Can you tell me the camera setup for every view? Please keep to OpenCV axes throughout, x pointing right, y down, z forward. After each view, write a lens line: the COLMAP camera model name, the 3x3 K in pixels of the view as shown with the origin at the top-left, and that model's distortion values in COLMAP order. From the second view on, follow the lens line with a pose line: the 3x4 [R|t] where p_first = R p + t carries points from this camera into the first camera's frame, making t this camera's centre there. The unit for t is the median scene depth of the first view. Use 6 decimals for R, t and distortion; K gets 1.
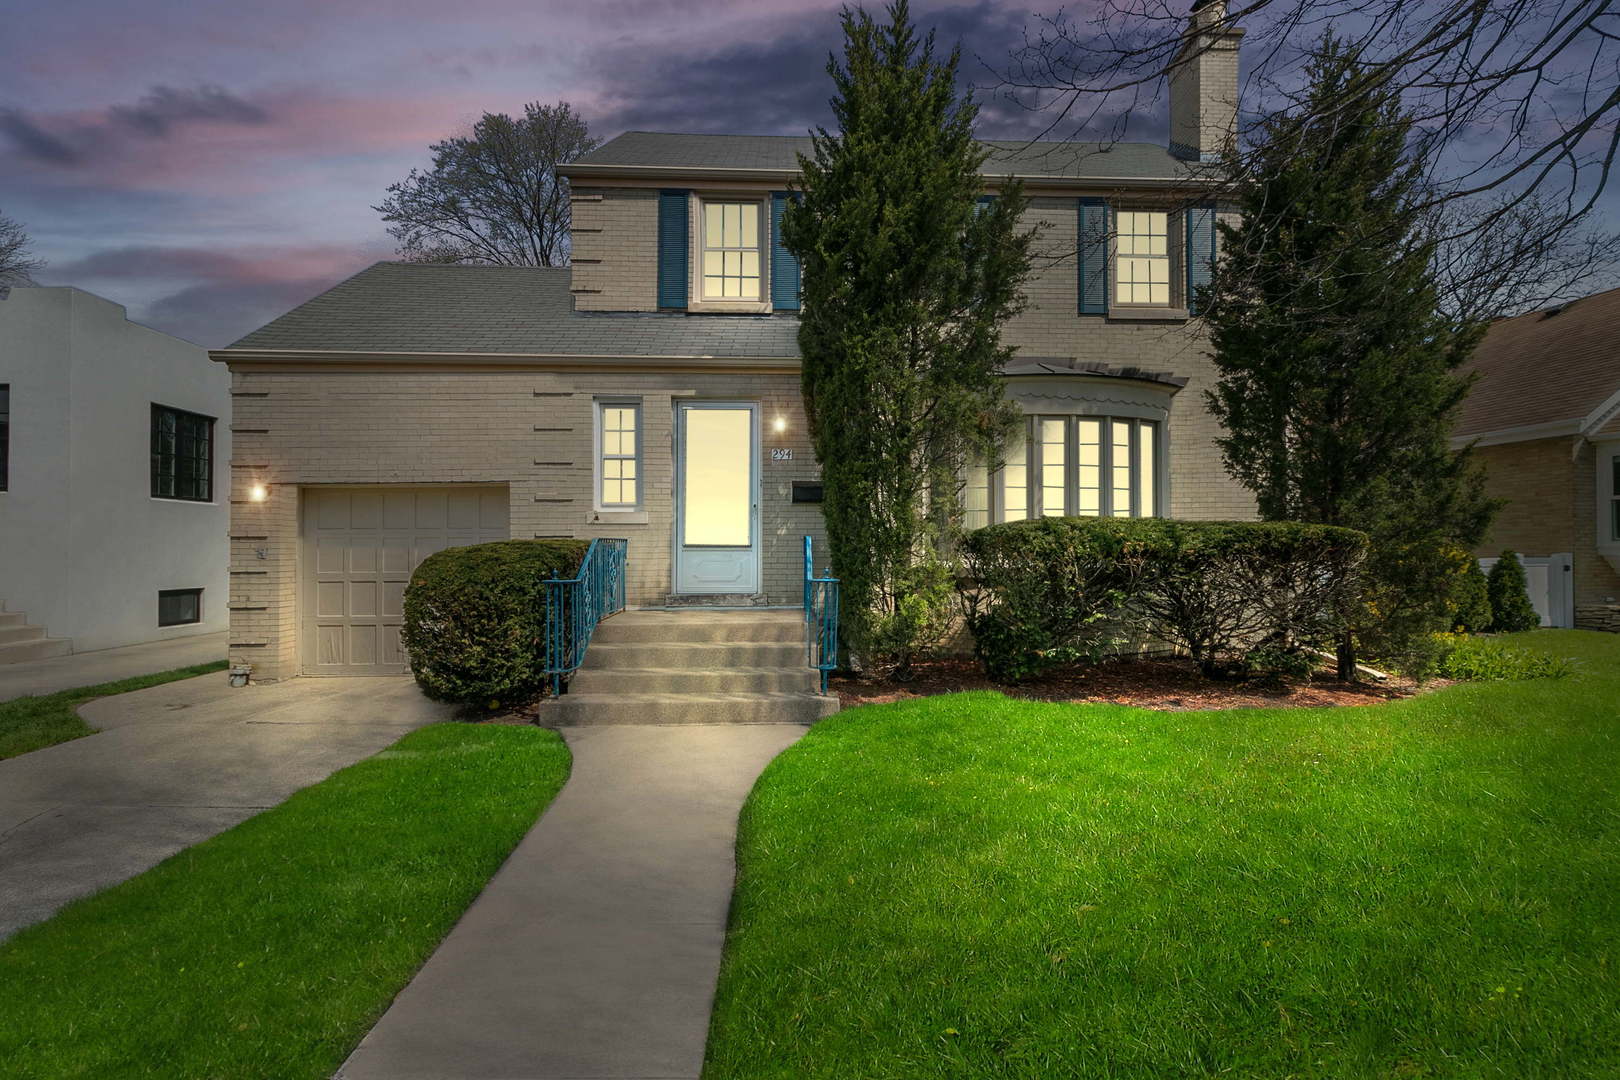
lens RADIAL K [[741.5, 0, 814.4], [0, 741.5, 546.1], [0, 0, 1]] dist [0.002697, 0.000394]
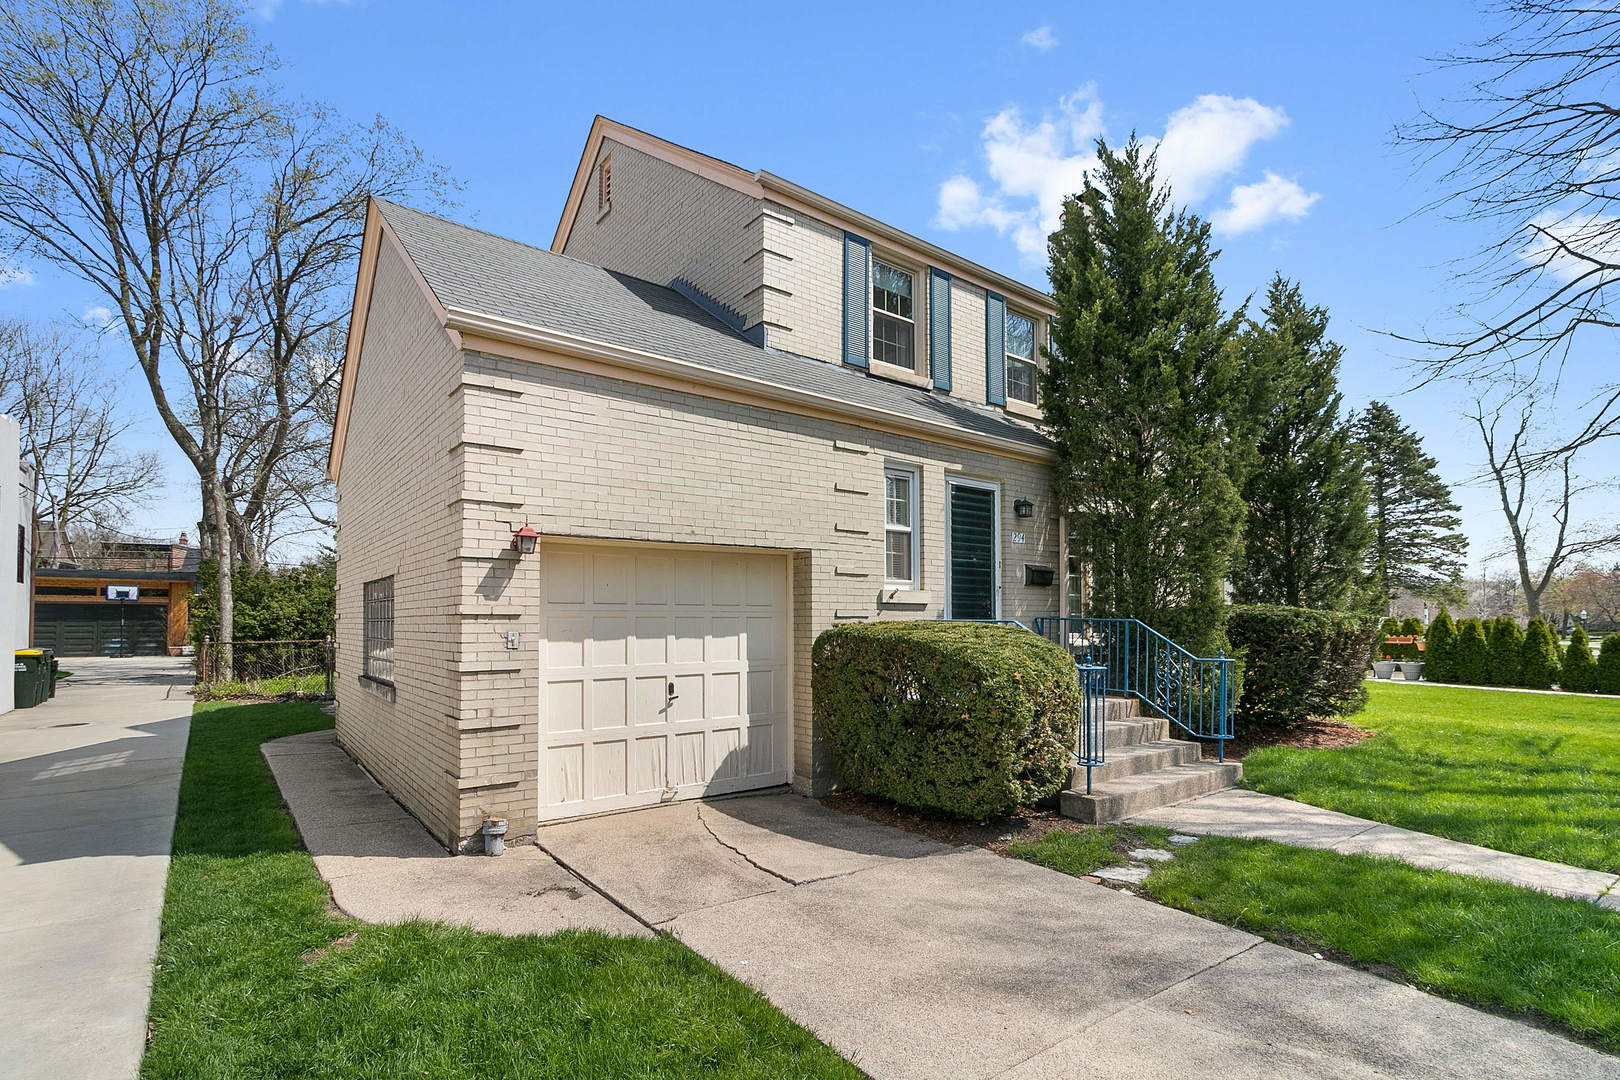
lens RADIAL K [[753.9, 0, 820.3], [0, 753.9, 611.7], [0, 0, 1]] dist [0.002351, 0.000336]
pose [[0.820335, 0.010117, 0.571794, -0.884971], [-0.006448, 0.999944, -0.008442, -0.011290], [-0.571847, 0.003238, 0.820354, 0.310078]]
